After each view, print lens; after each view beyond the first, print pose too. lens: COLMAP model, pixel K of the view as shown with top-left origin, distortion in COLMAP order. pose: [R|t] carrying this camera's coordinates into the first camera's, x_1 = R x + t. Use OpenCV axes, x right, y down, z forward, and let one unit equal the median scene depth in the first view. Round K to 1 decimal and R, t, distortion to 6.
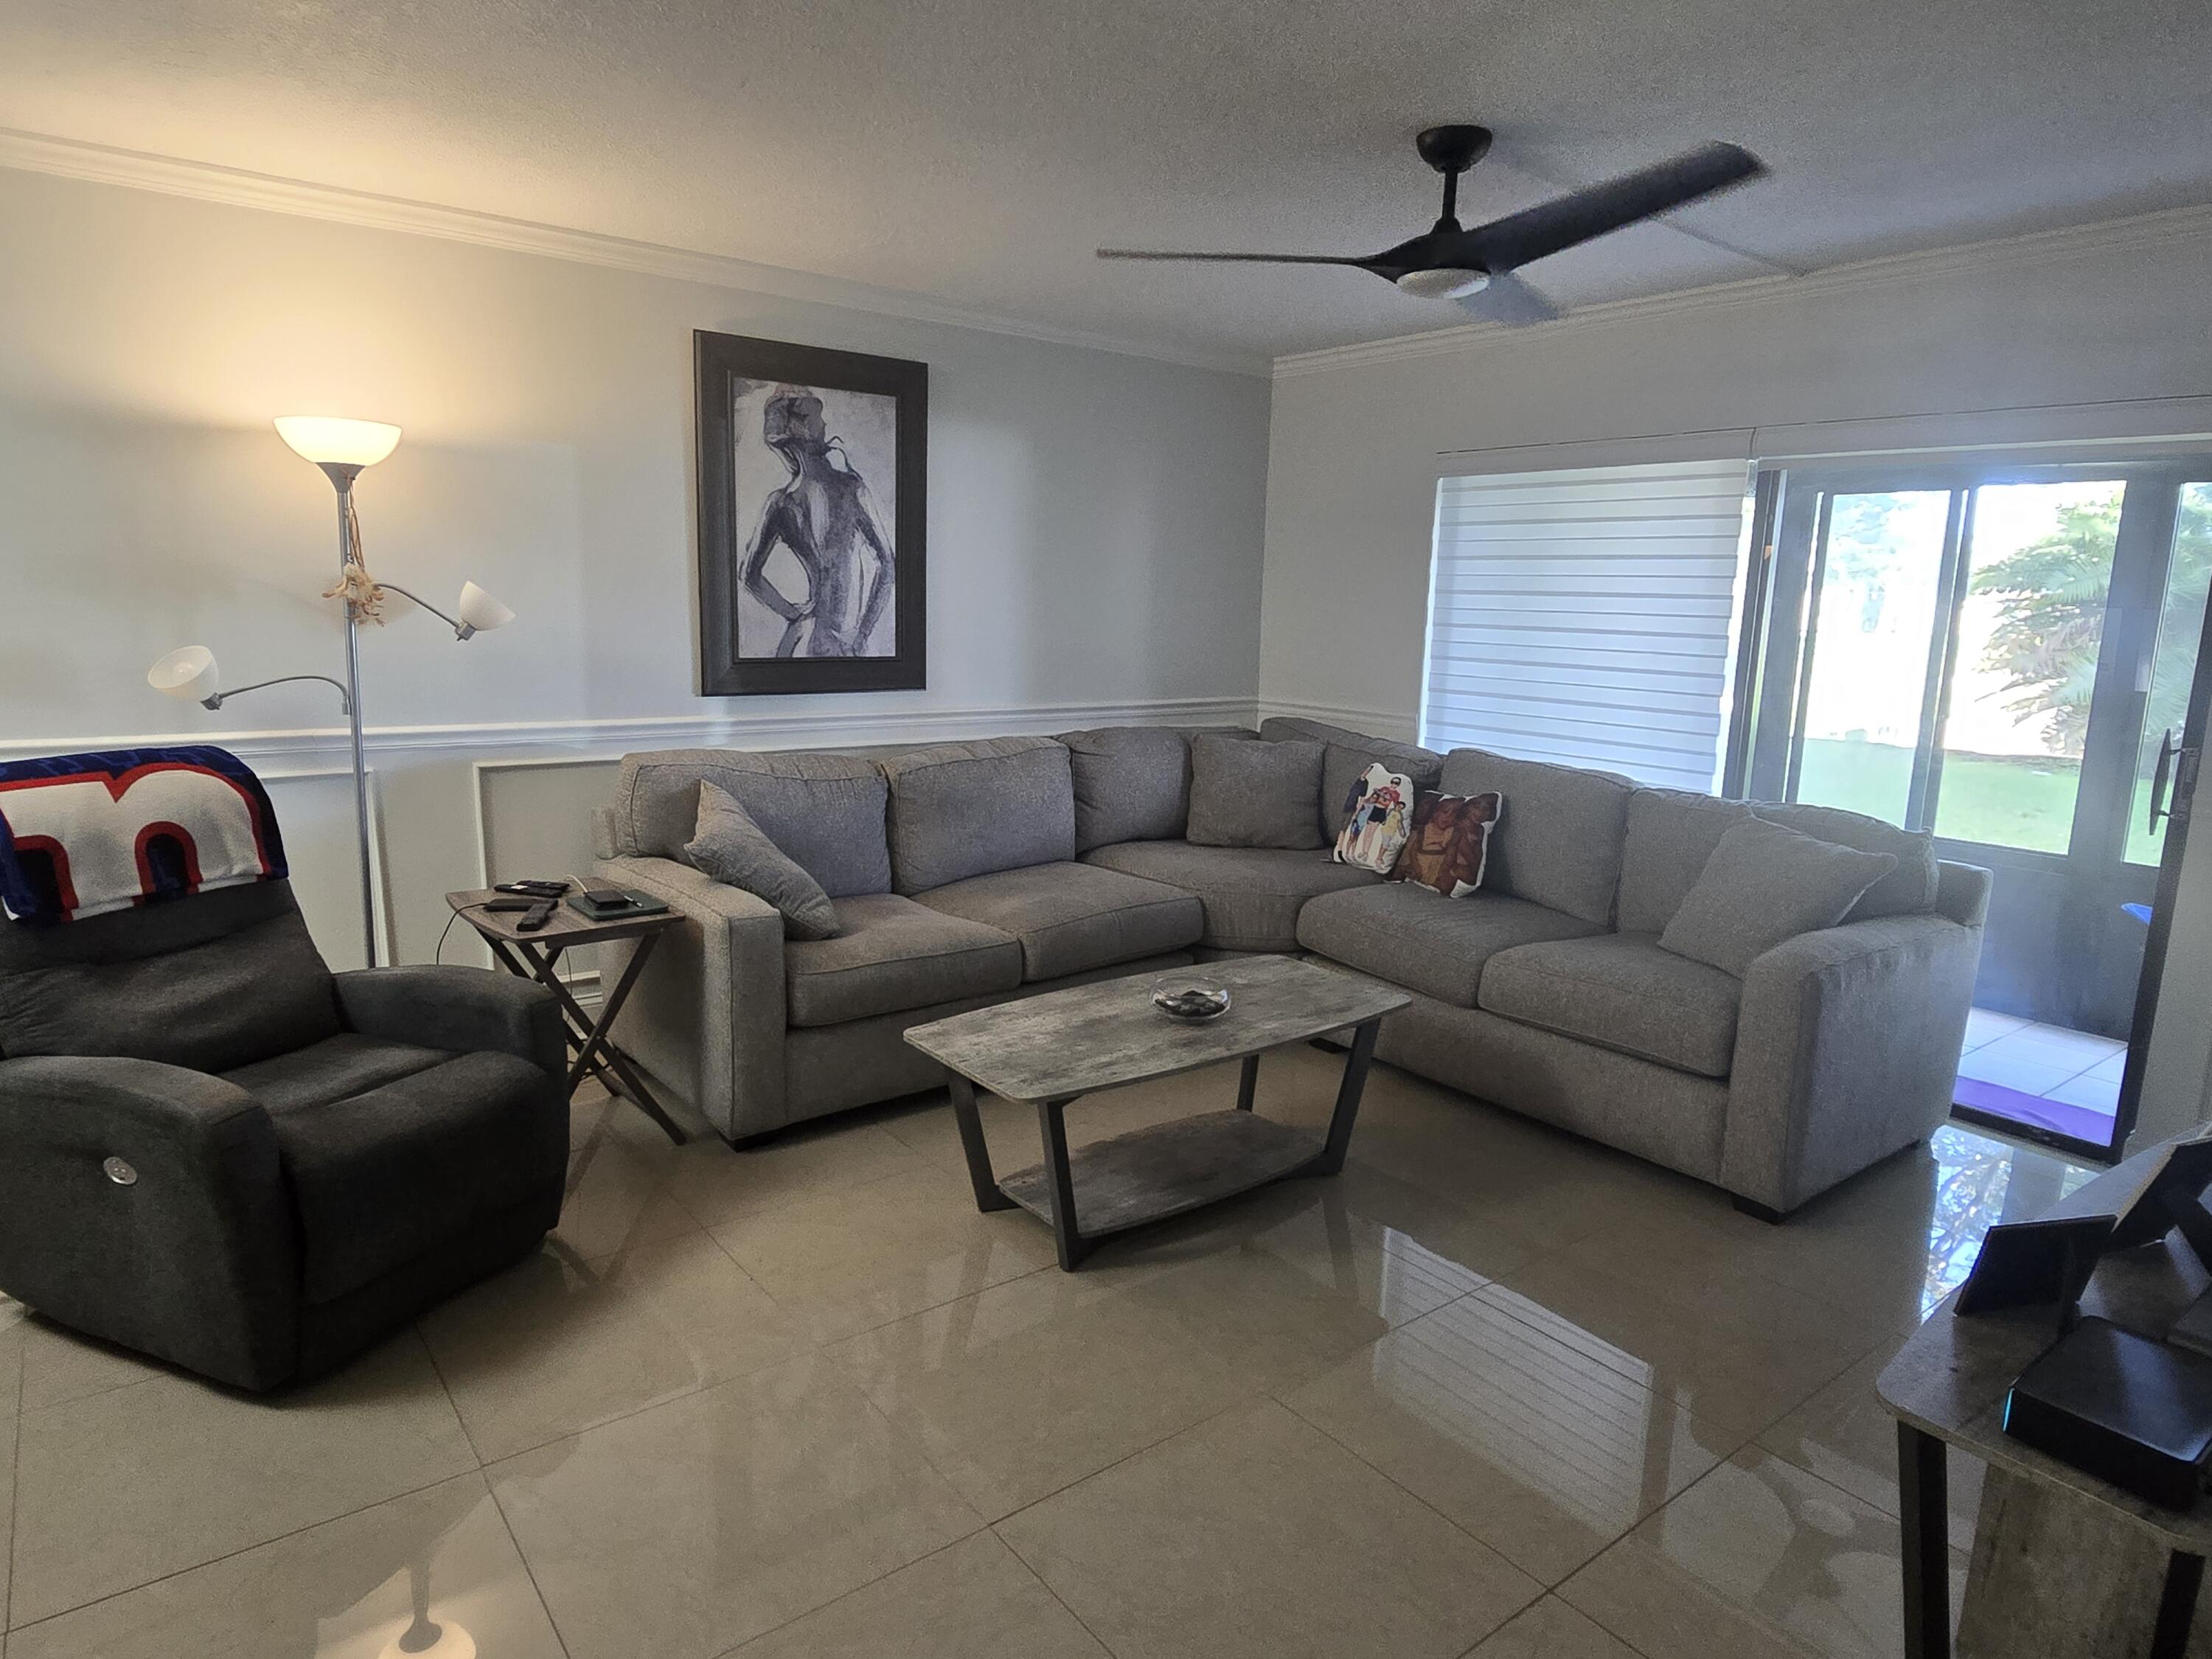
lens RADIAL K [[1319.9, 0, 1114.1], [0, 1319.9, 829.0], [0, 0, 1]] dist [0.003275, -0.001777]
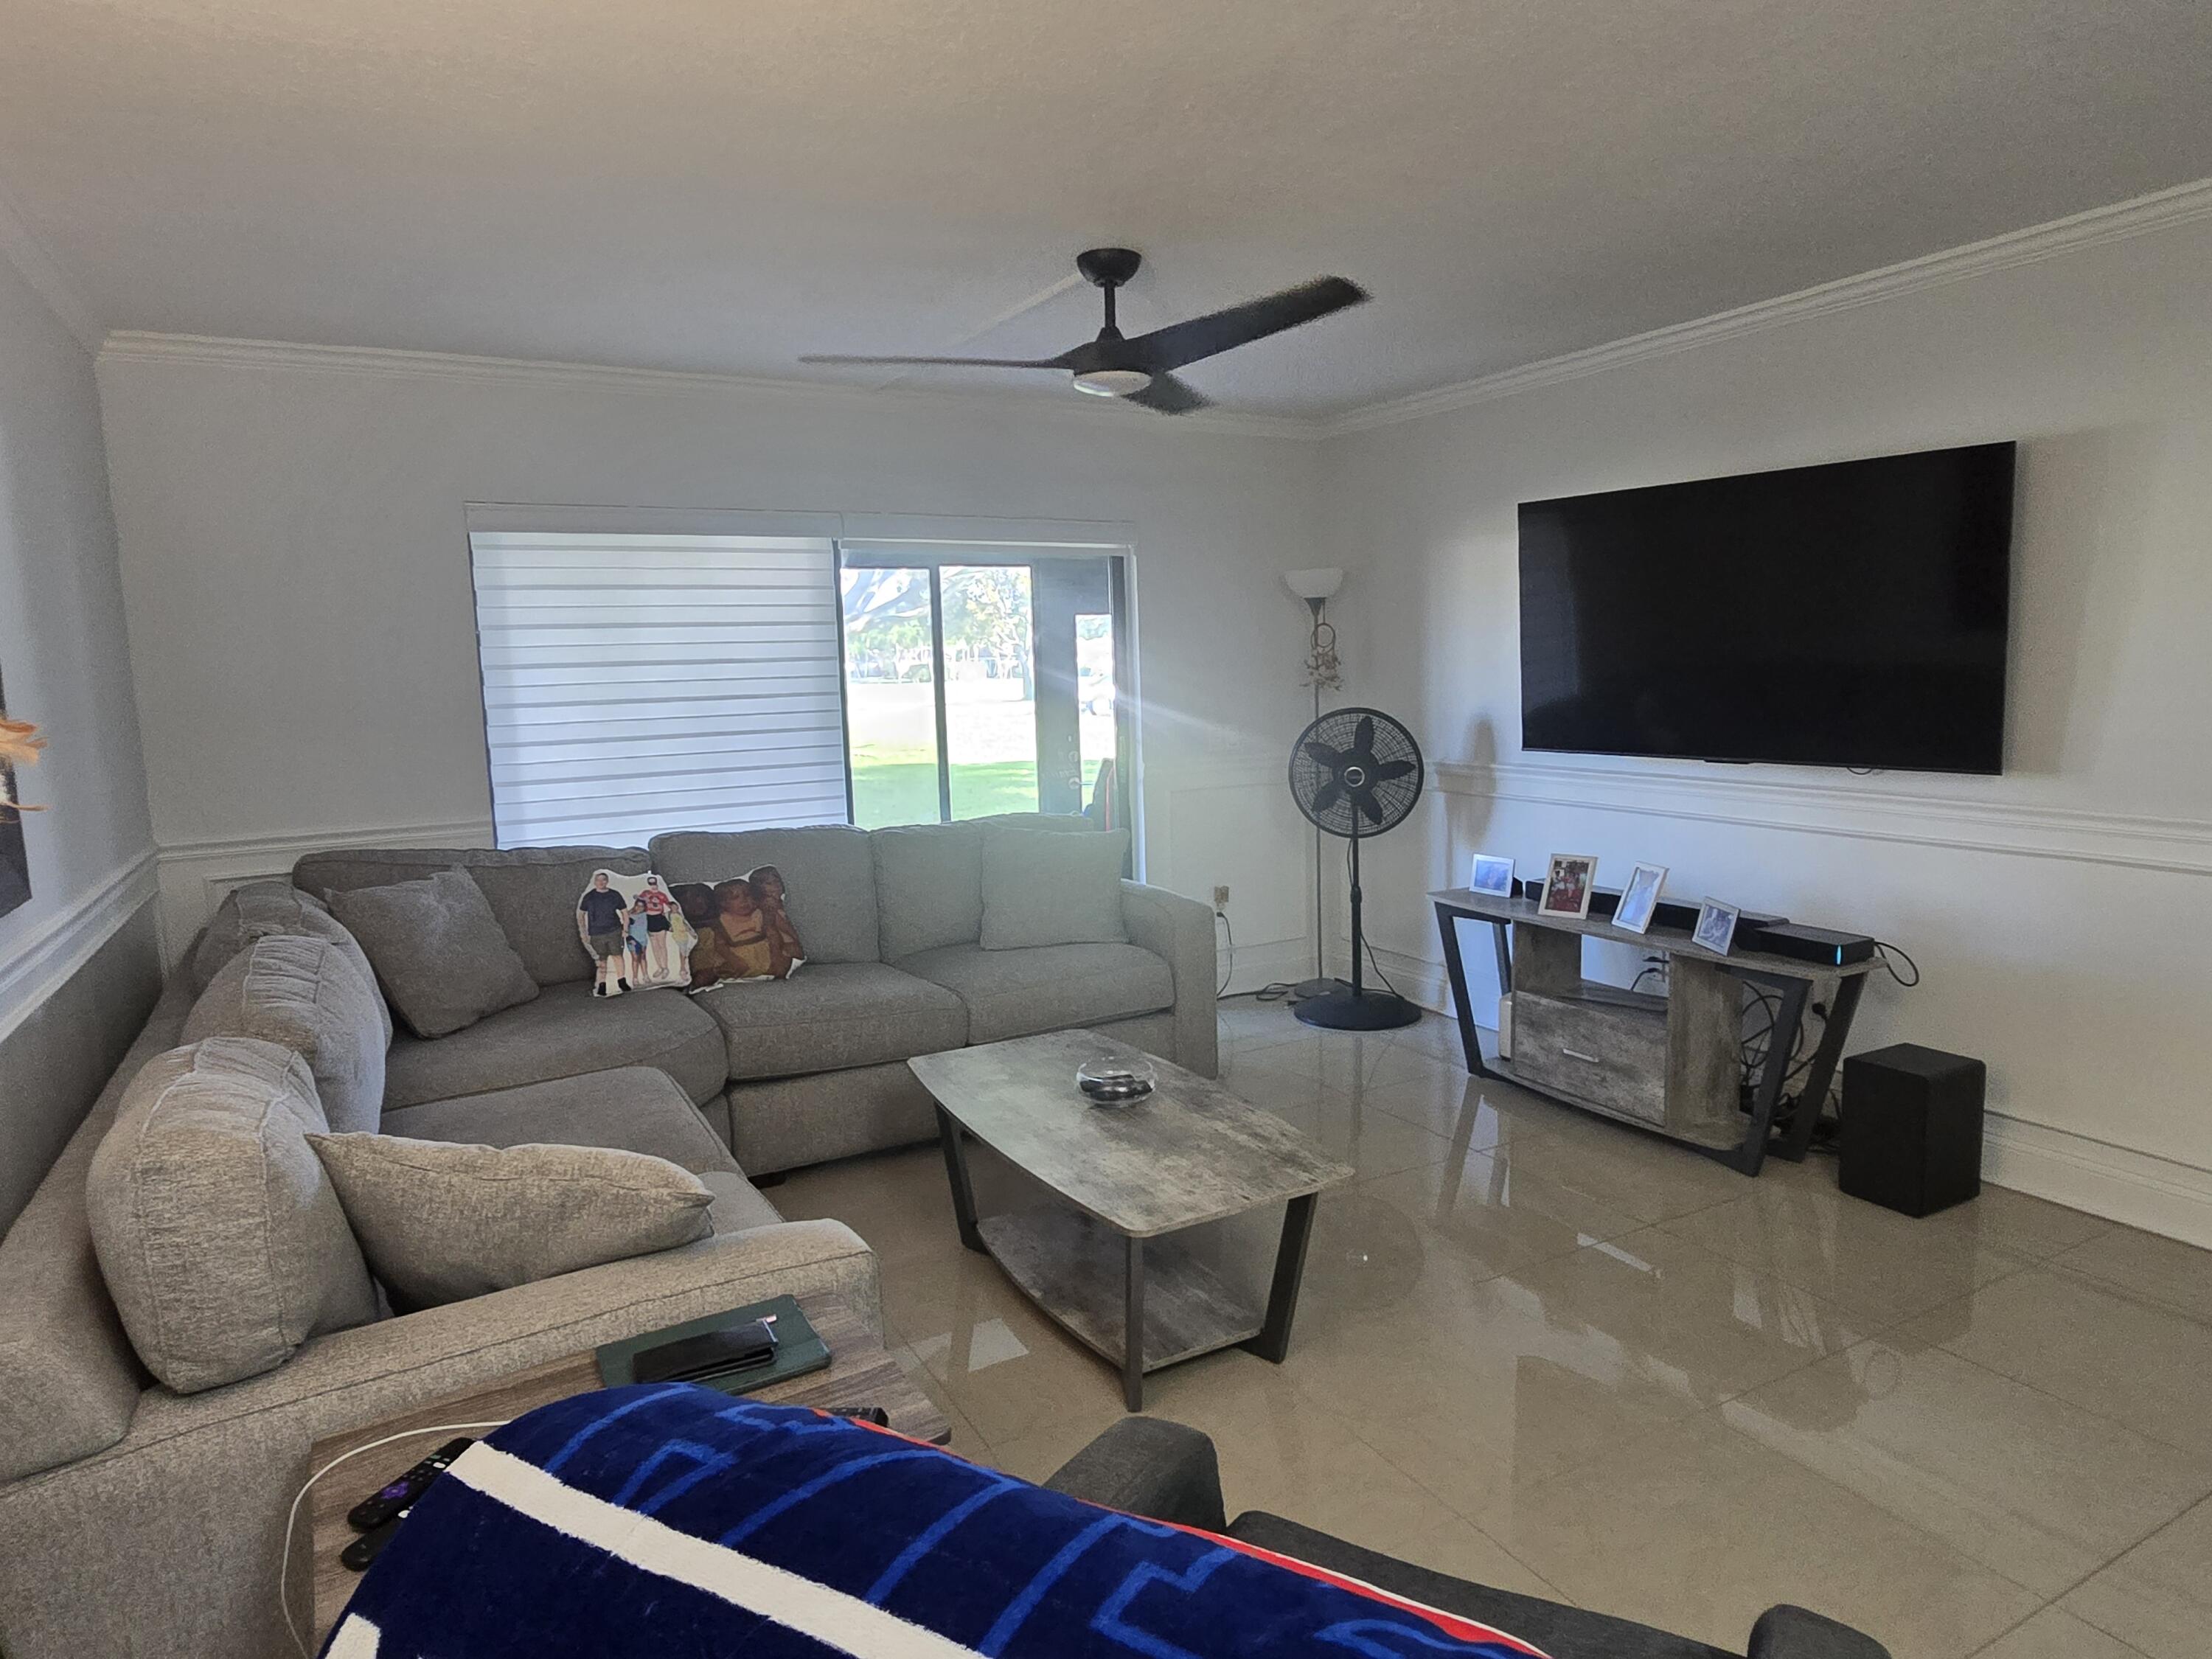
lens RADIAL K [[1319.9, 0, 1114.1], [0, 1319.9, 829.0], [0, 0, 1]] dist [0.003275, -0.001777]
pose [[0.172282, -0.160114, 0.971948, -0.647285], [0.208207, 0.970327, 0.122941, -0.128072], [-0.962792, 0.181185, 0.200507, 0.596037]]
